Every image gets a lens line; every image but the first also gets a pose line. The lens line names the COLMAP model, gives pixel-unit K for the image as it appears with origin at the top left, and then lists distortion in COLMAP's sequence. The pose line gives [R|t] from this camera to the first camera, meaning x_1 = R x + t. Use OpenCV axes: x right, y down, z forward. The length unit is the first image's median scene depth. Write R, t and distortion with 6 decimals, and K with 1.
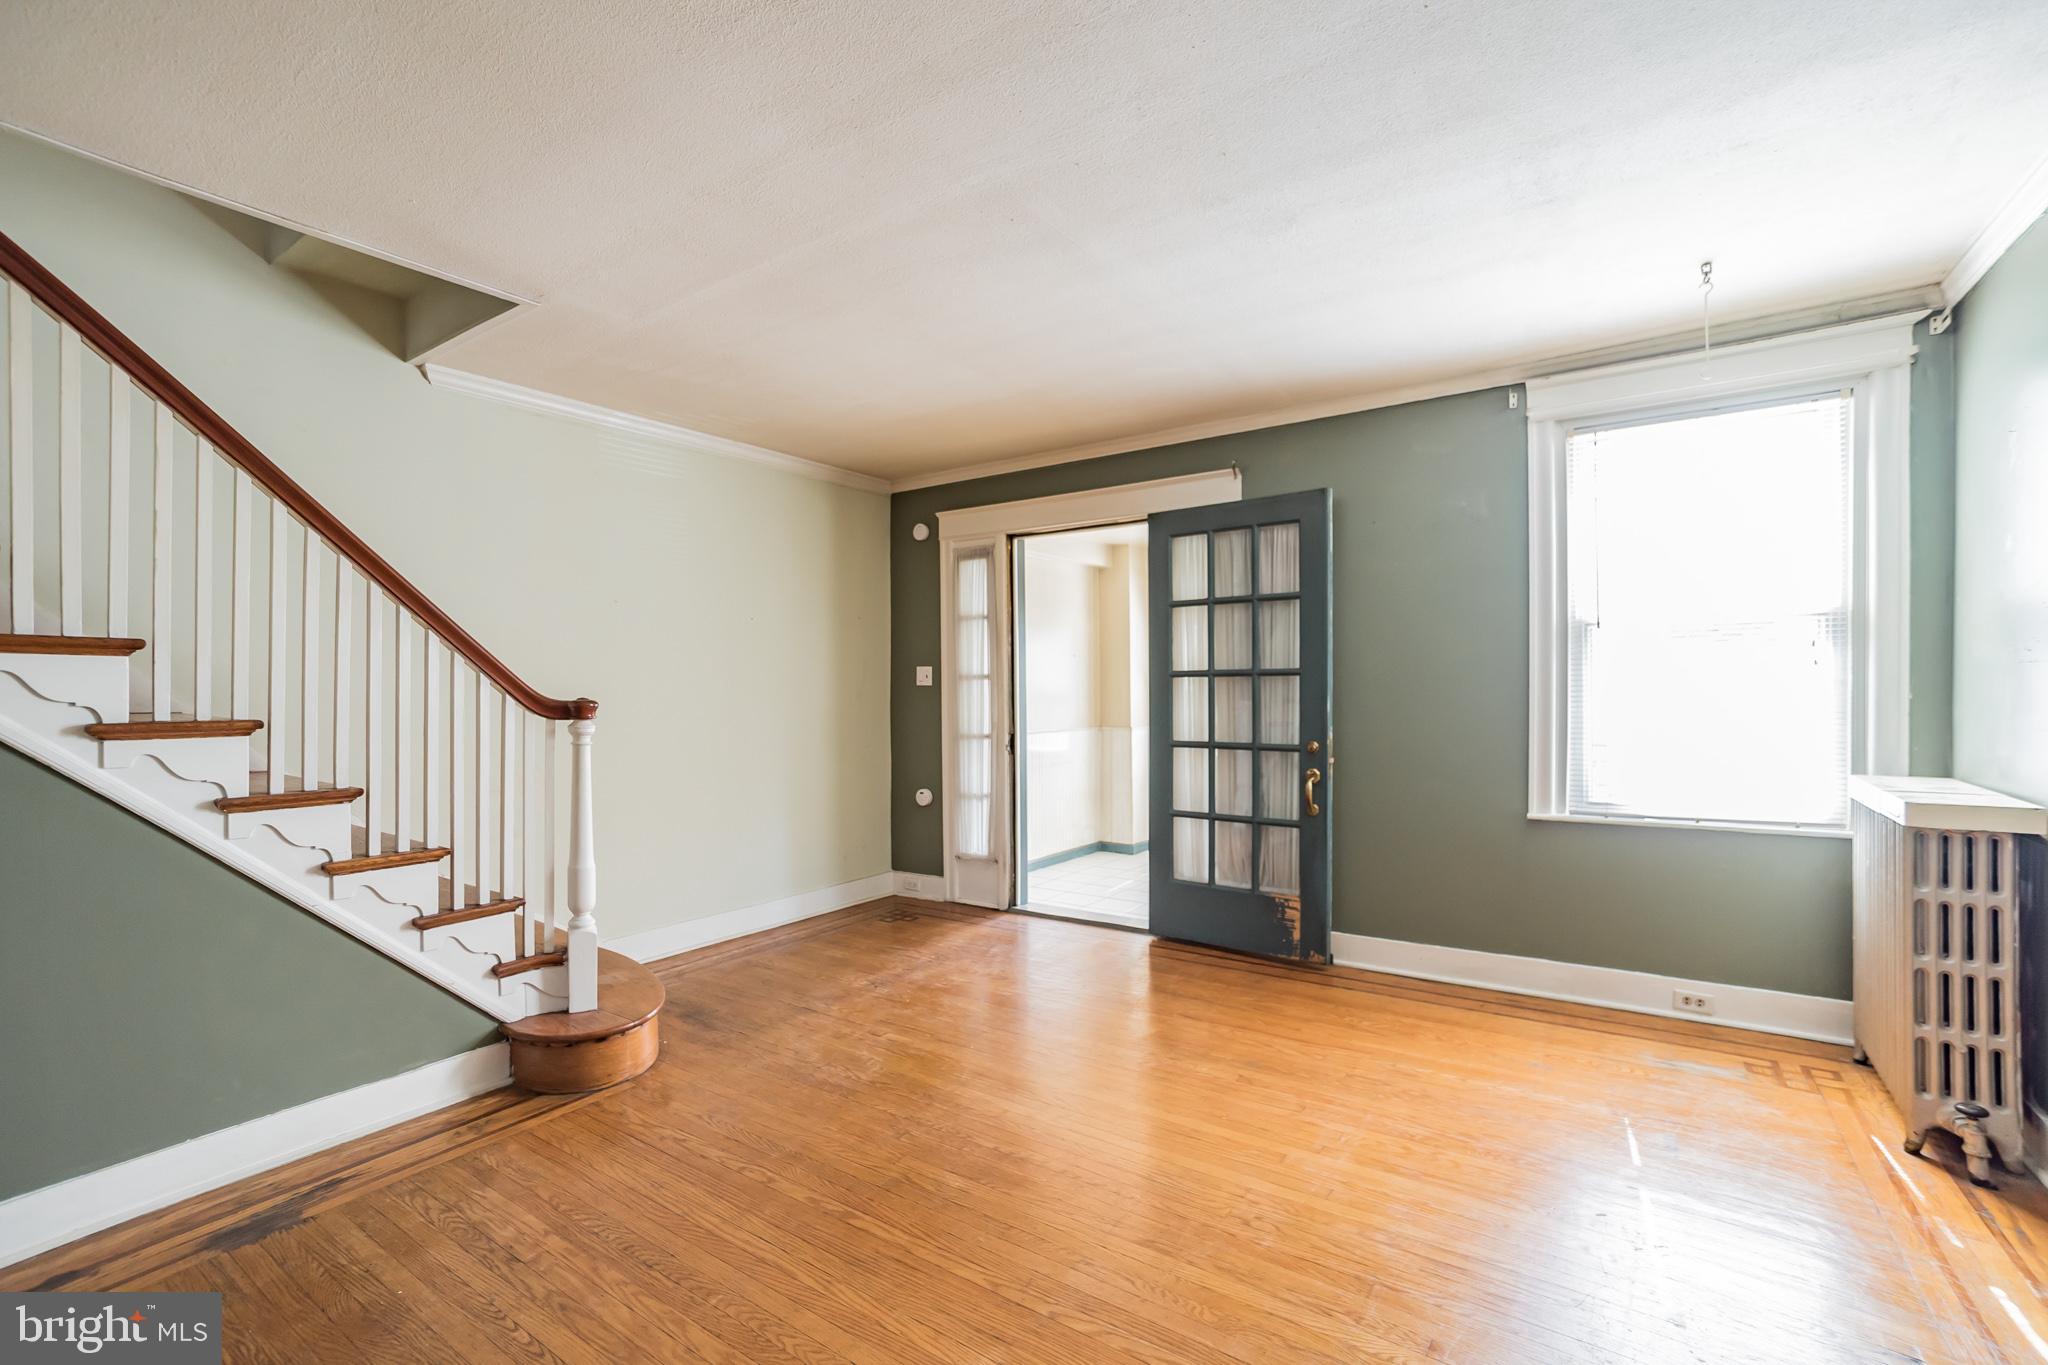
lens RADIAL K [[868.9, 0, 1031.1], [0, 868.9, 730.4], [0, 0, 1]] dist [0.000840, 0.000328]
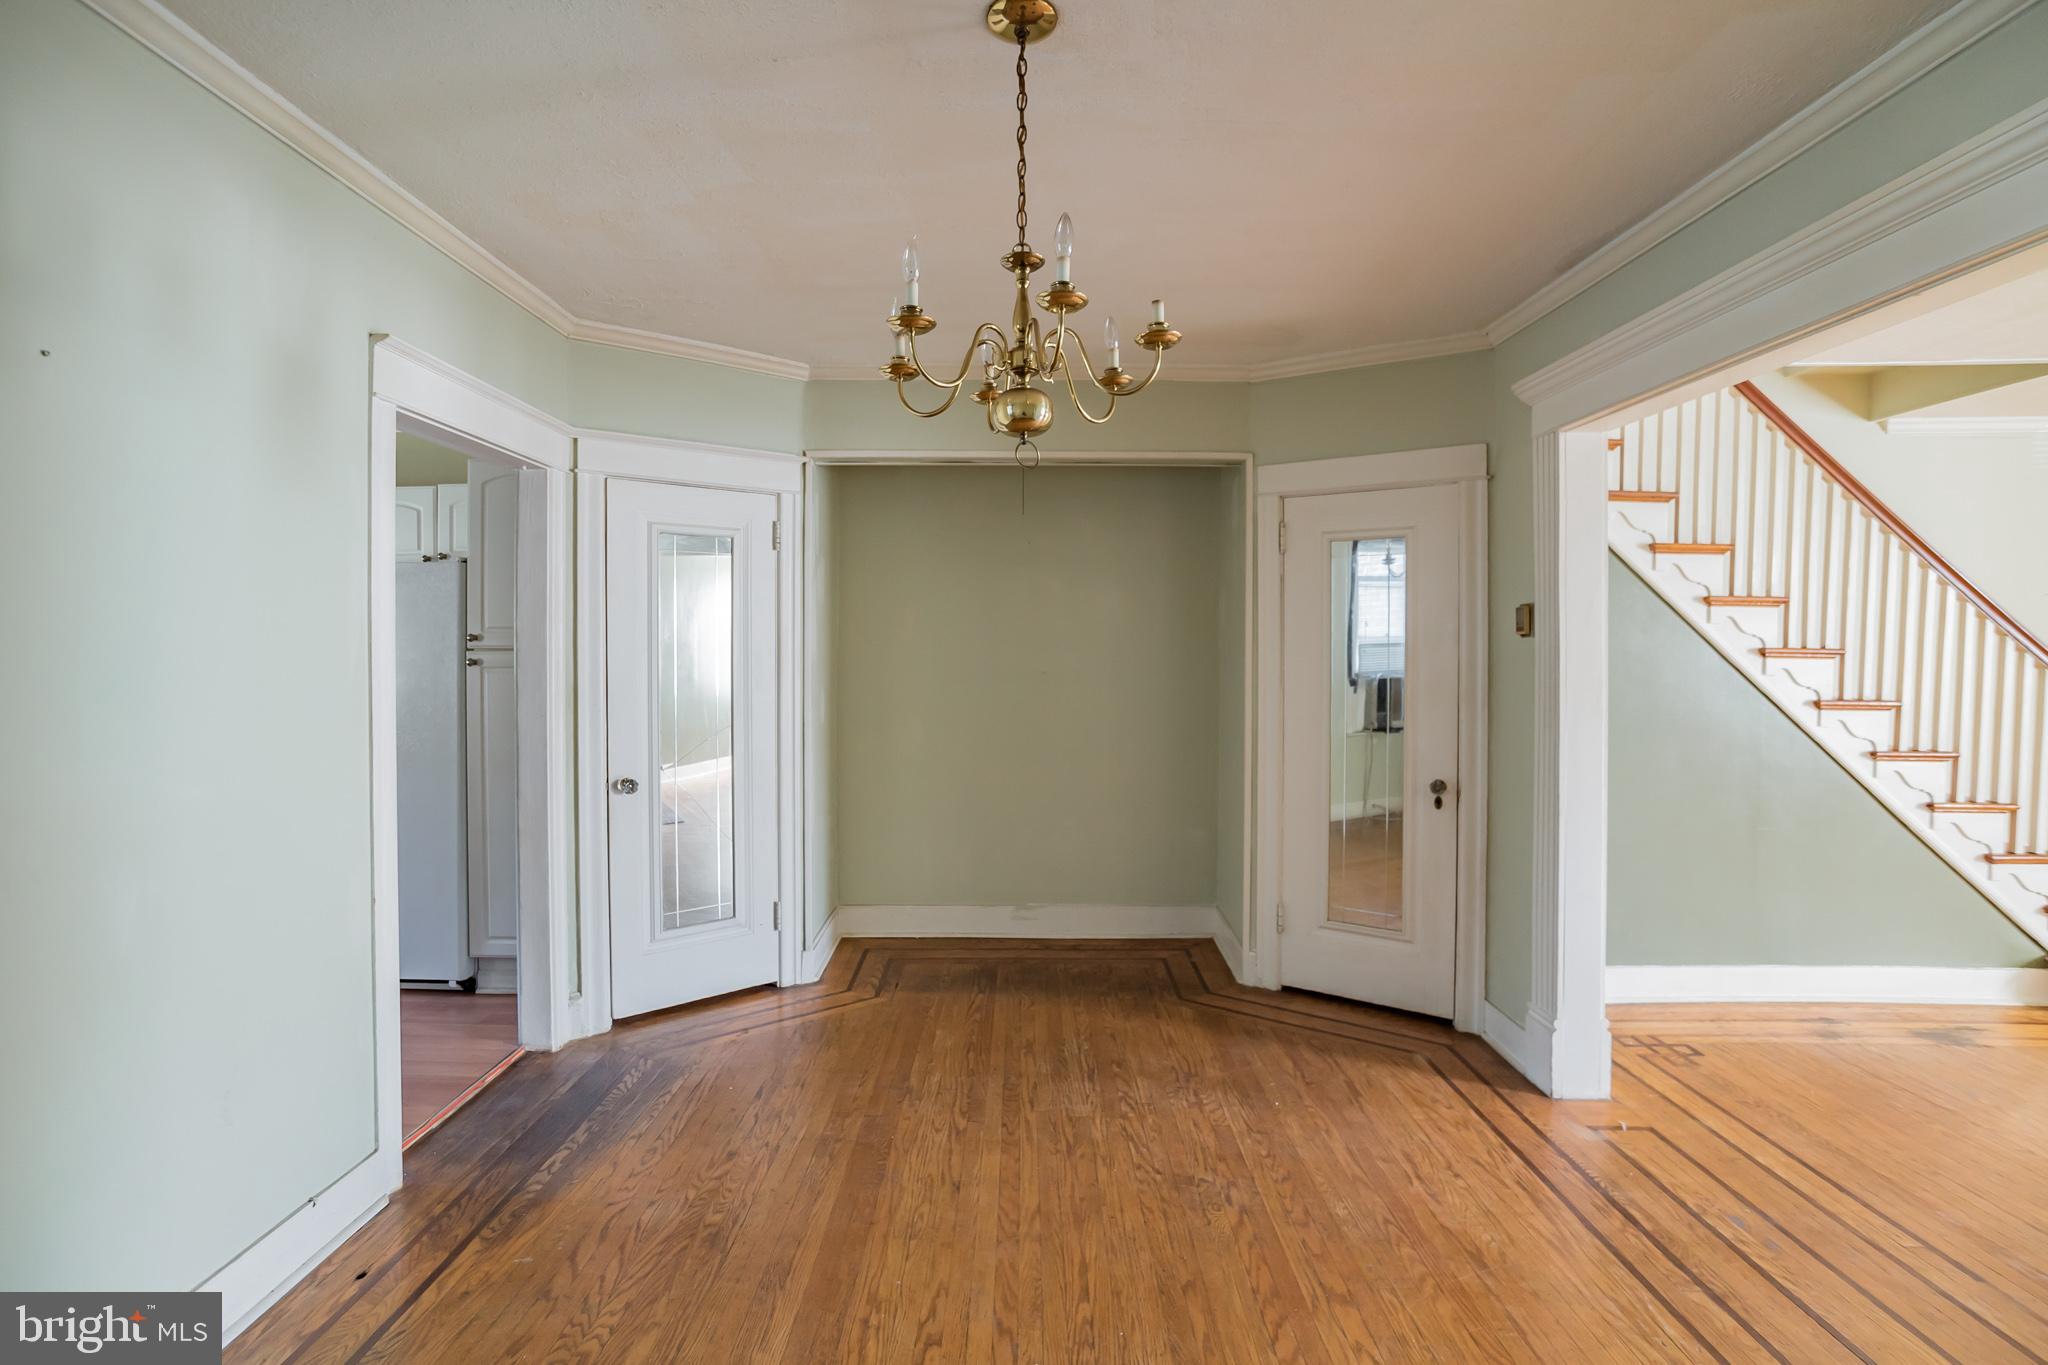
lens RADIAL K [[887.8, 0, 1015.7], [0, 887.8, 673.1], [0, 0, 1]] dist [-0.051197, 0.029658]
pose [[0.581316, 0.034866, -0.812931, -0.326414], [-0.046100, 0.998888, 0.009876, -0.001853], [0.812371, 0.031735, 0.582276, -0.645118]]
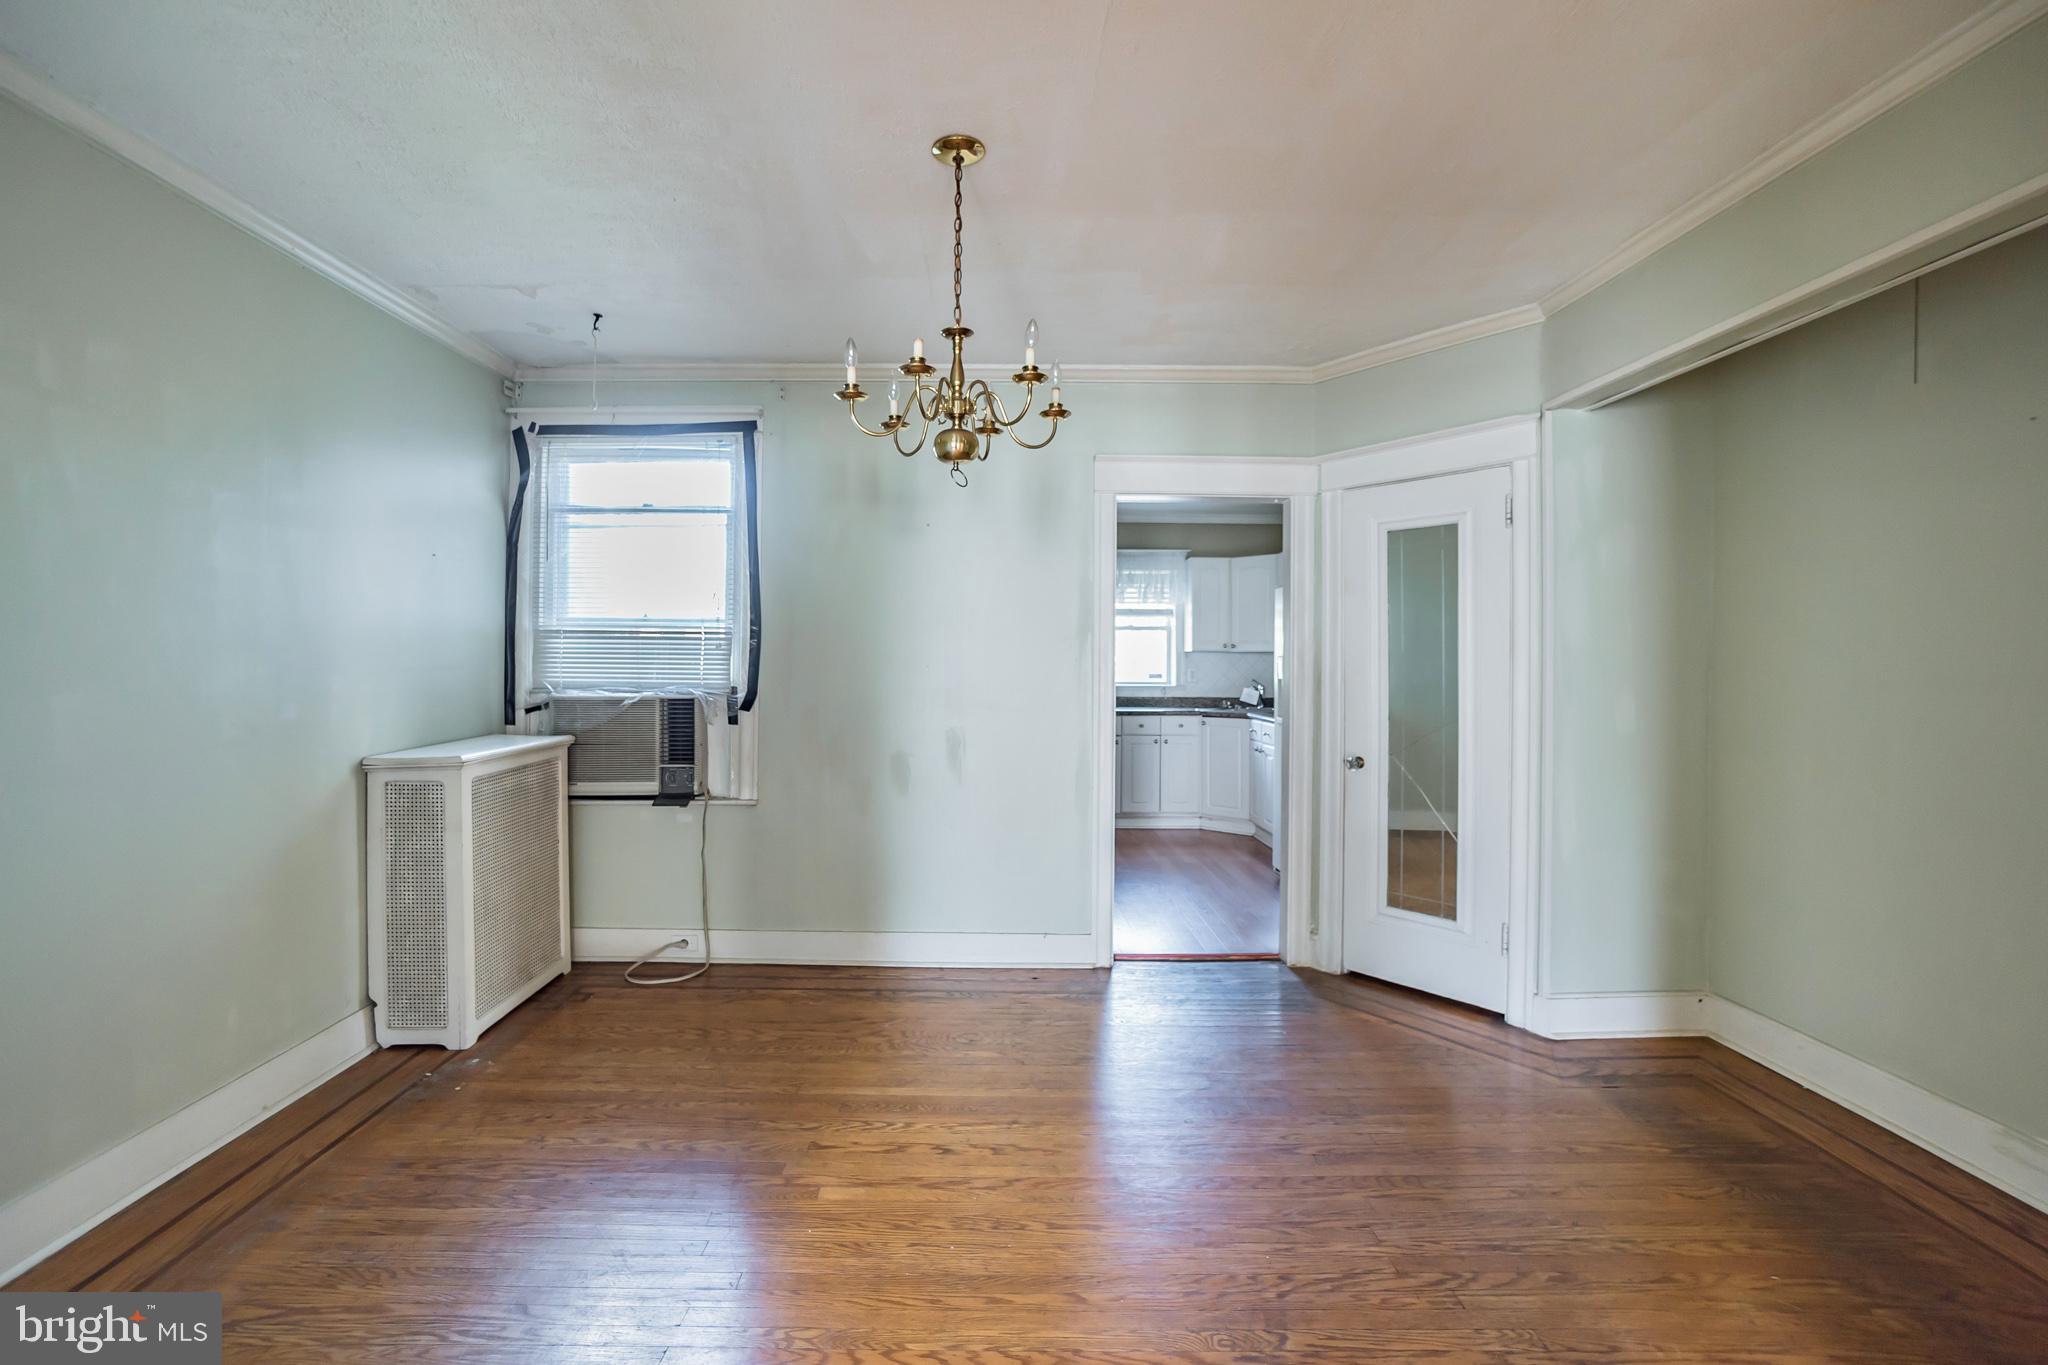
lens RADIAL K [[901.7, 0, 990.6], [0, 901.7, 651.1], [0, 0, 1]] dist [-0.049868, 0.032382]
pose [[-0.809801, 0.004430, -0.586687, -0.346679], [-0.020183, 0.999169, 0.035403, -0.012999], [0.586357, 0.040510, -0.809039, 0.059290]]
